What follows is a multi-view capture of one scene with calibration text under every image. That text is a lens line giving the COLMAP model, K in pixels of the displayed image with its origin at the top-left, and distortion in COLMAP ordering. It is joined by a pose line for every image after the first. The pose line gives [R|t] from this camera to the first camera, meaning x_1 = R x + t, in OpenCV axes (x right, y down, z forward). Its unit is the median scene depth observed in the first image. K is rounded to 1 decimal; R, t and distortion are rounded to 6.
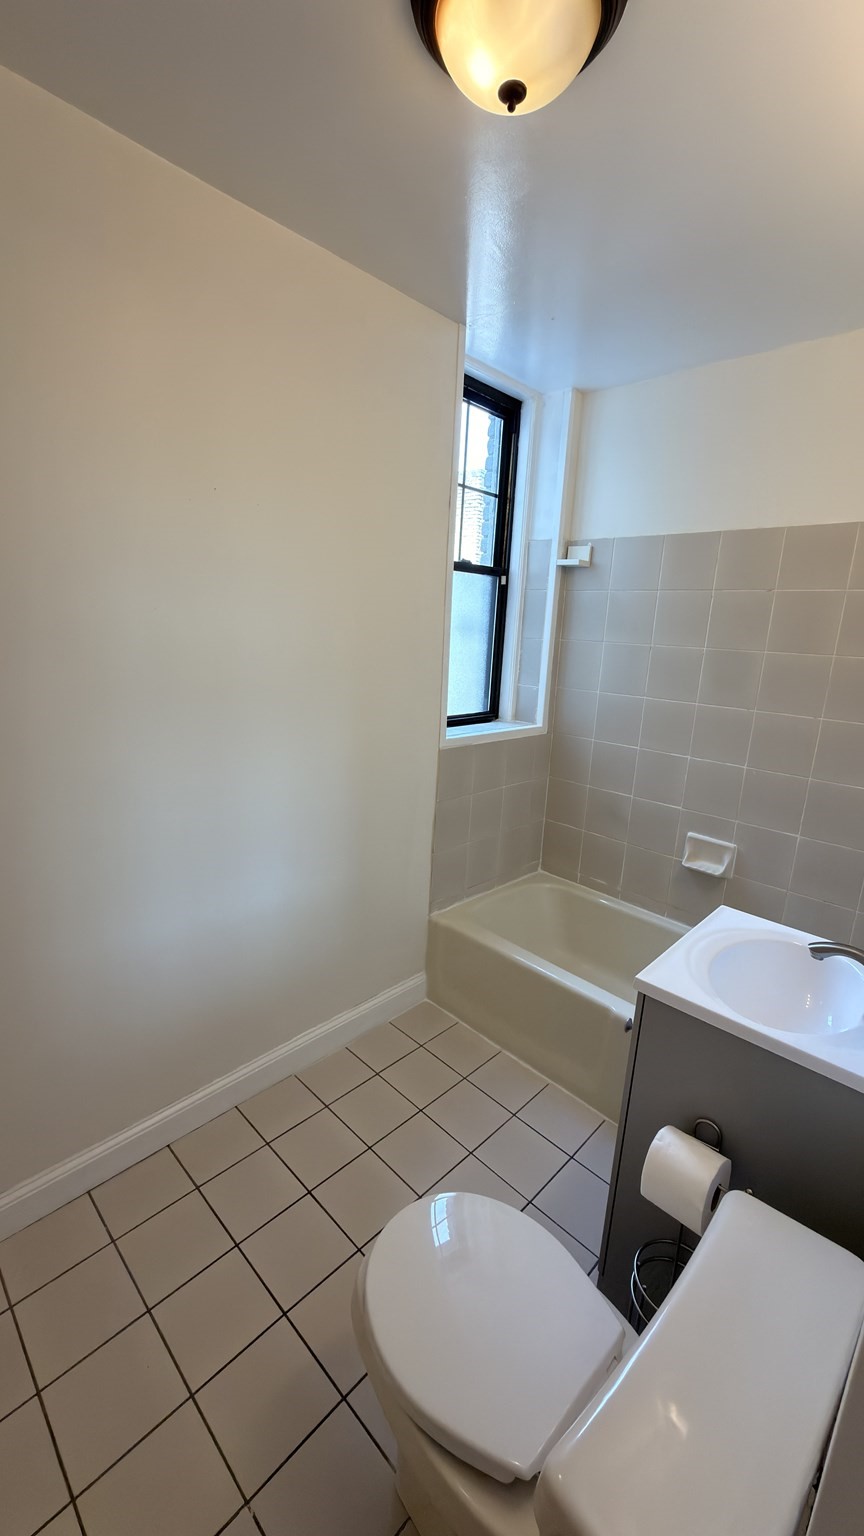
lens RADIAL K [[609.4, 0, 431.5], [0, 609.4, 765.3], [0, 0, 1]] dist [-0.000948, 0.000098]
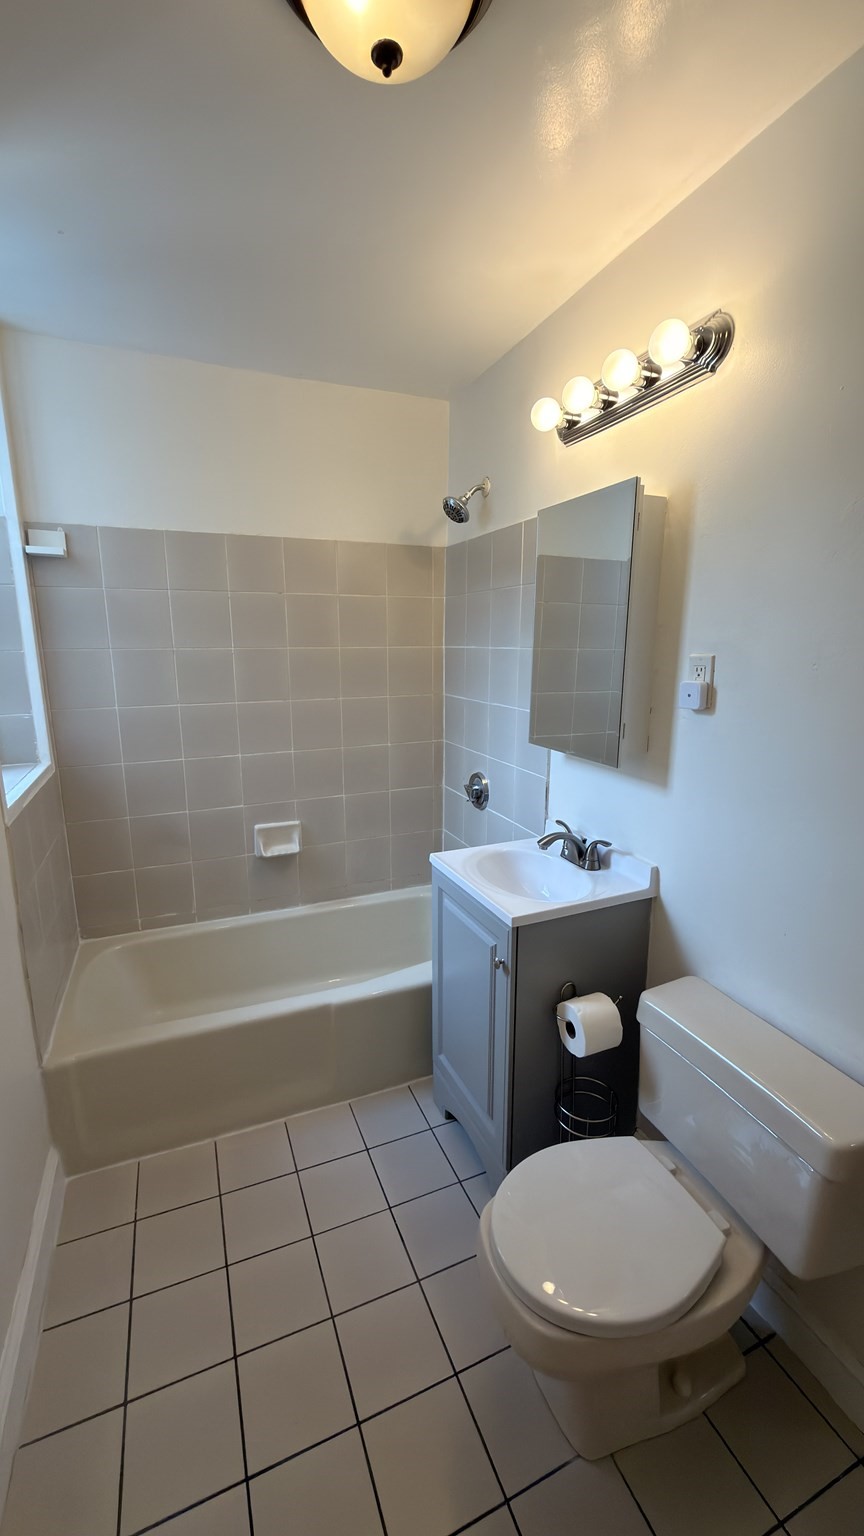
lens RADIAL K [[609.4, 0, 431.5], [0, 609.4, 765.3], [0, 0, 1]] dist [-0.000948, 0.000098]
pose [[0.389608, -0.239703, 0.889240, -0.344922], [0.224171, 0.961180, 0.160877, -0.085023], [-0.893282, 0.136662, 0.428218, 0.267200]]
